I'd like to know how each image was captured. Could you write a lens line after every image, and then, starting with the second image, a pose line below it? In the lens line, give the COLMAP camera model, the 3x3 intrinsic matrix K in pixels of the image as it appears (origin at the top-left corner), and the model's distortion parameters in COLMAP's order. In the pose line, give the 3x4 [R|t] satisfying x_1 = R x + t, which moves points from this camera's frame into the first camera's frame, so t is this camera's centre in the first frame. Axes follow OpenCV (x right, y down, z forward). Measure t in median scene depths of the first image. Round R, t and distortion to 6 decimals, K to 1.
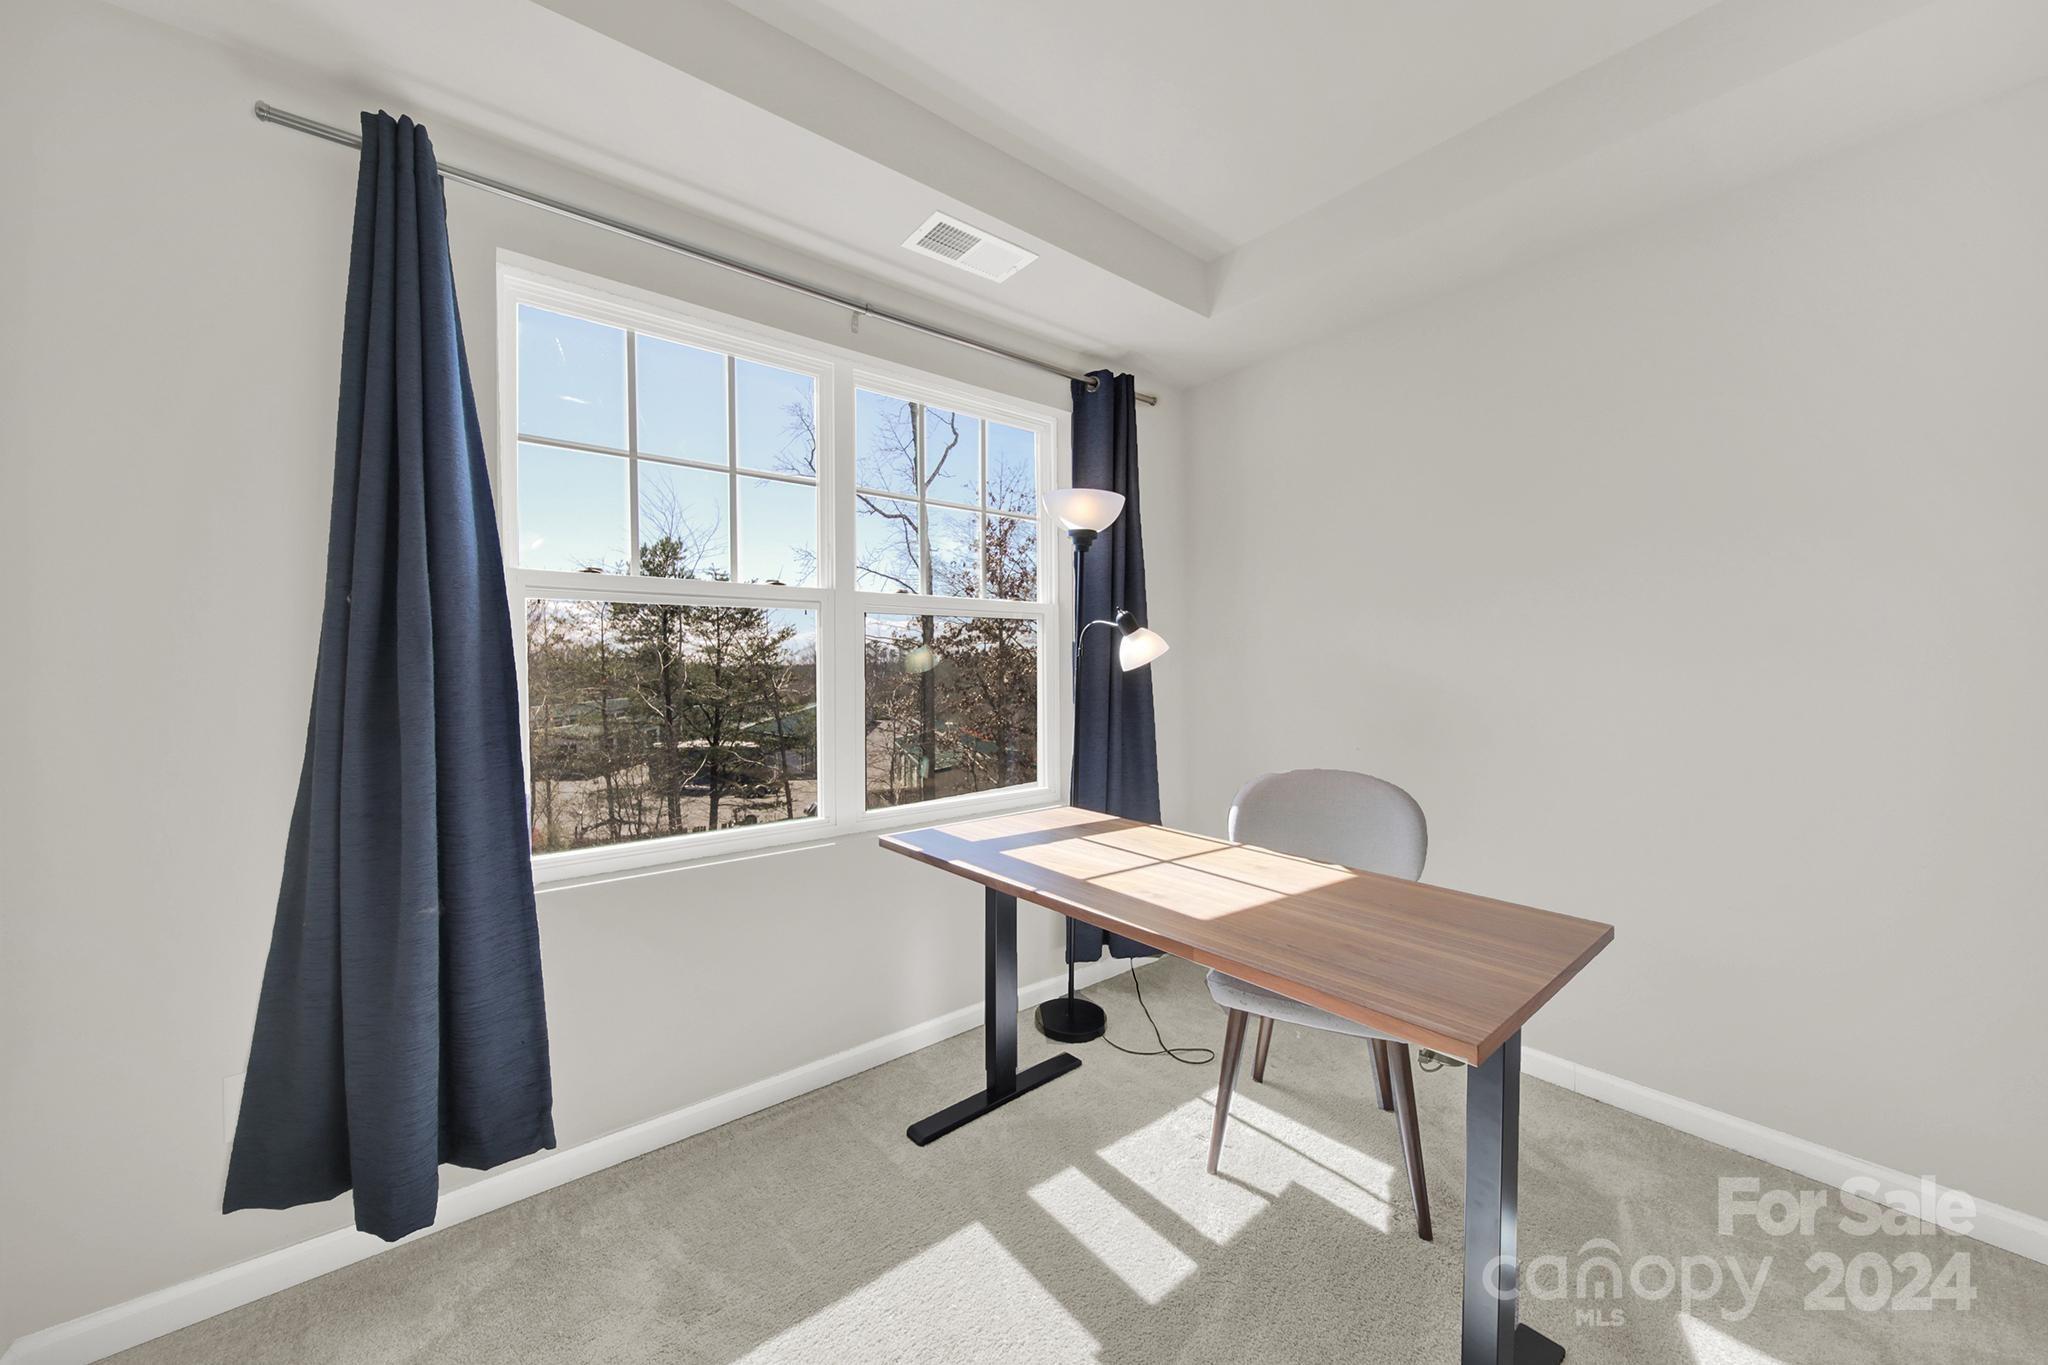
lens RADIAL K [[800.4, 0, 1044.0], [0, 800.4, 660.8], [0, 0, 1]] dist [-0.001363, -0.000221]
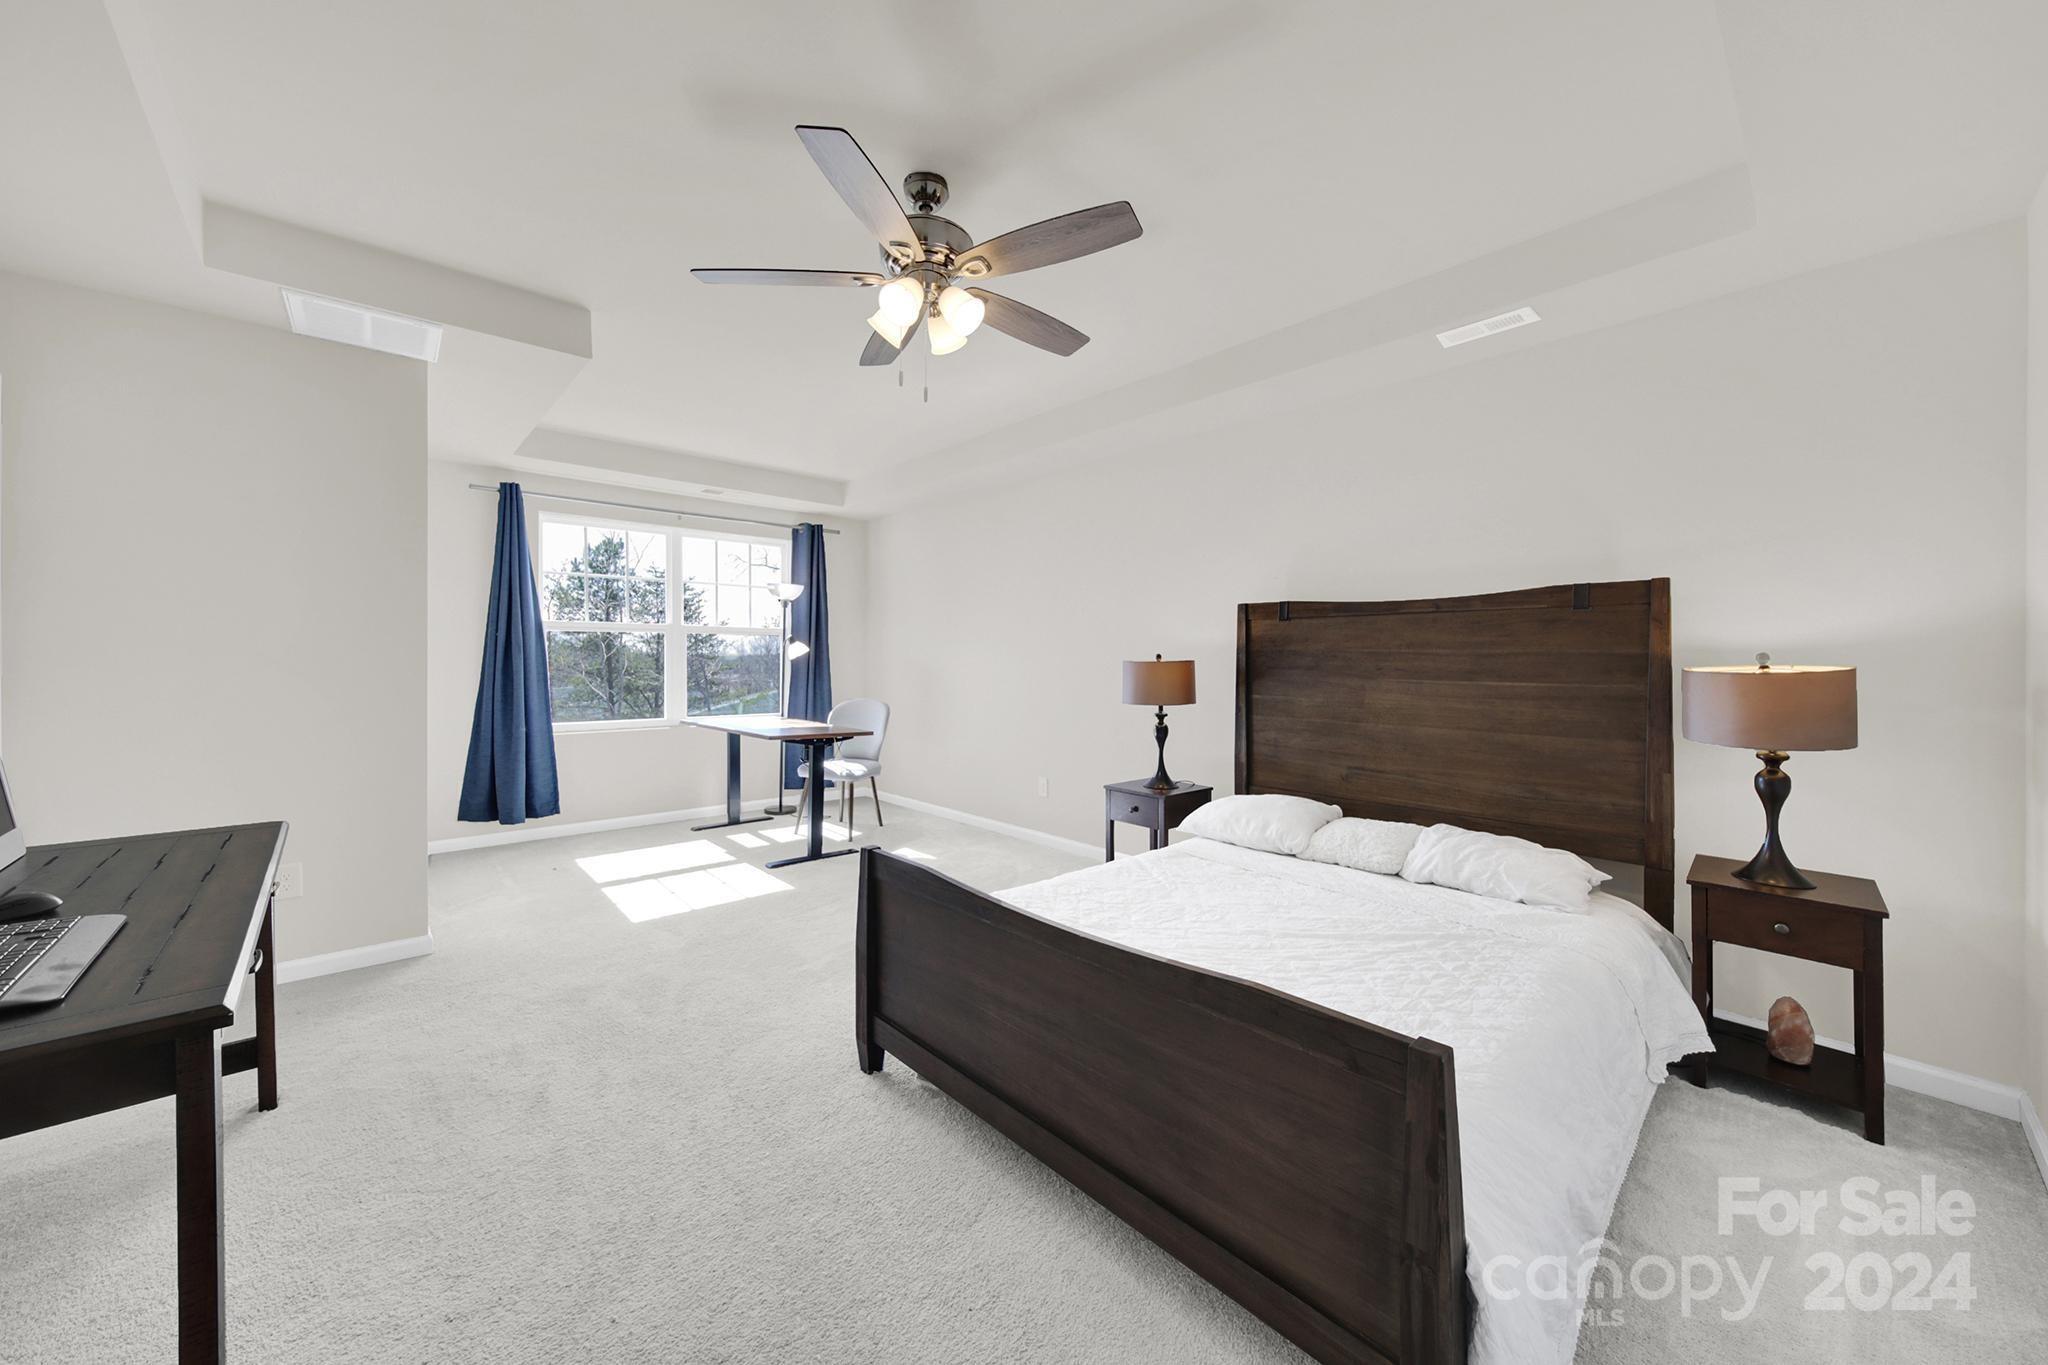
lens RADIAL K [[738.7, 0, 1022.1], [0, 738.7, 669.9], [0, 0, 1]] dist [-0.001817, -0.000632]
pose [[0.997615, 0.010381, 0.068233, 0.595213], [-0.011823, 0.999715, 0.020764, -0.011024], [-0.067998, -0.021521, 0.997453, -1.203677]]
